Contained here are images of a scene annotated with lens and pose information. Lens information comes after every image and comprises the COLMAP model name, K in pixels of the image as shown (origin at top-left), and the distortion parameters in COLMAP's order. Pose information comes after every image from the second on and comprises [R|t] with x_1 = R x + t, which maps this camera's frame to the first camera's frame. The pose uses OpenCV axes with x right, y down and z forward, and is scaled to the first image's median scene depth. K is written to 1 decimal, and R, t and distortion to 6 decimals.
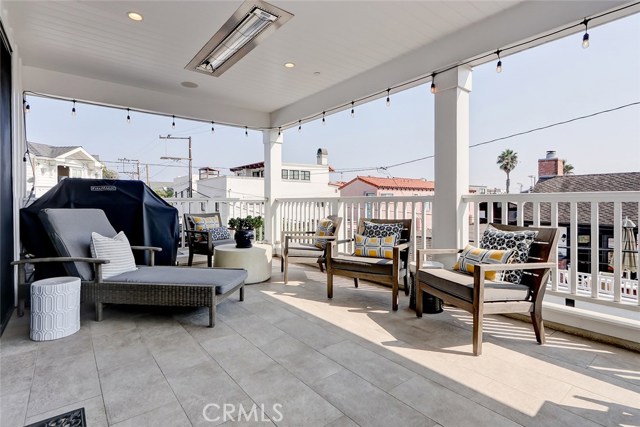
lens RADIAL K [[317.9, 0, 317.8], [0, 317.9, 204.1], [0, 0, 1]] dist [-0.004250, -0.000582]
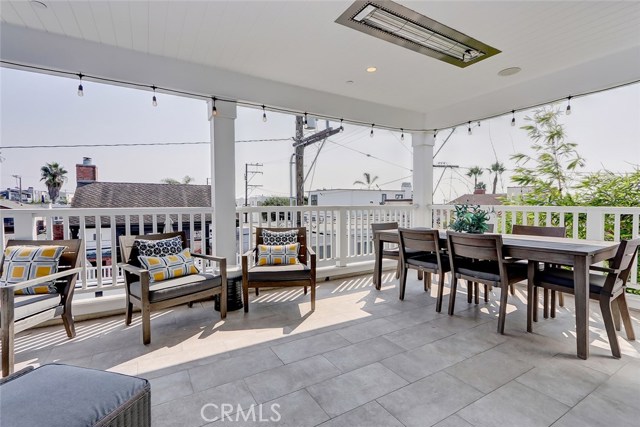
lens RADIAL K [[288.1, 0, 320.0], [0, 288.1, 213.5], [0, 0, 1]] dist [0.002432, -0.034031]
pose [[0.123560, -0.033457, 0.991773, -0.593615], [0.004680, 0.999440, 0.033132, -0.038516], [-0.992326, 0.000547, 0.123648, 0.512904]]
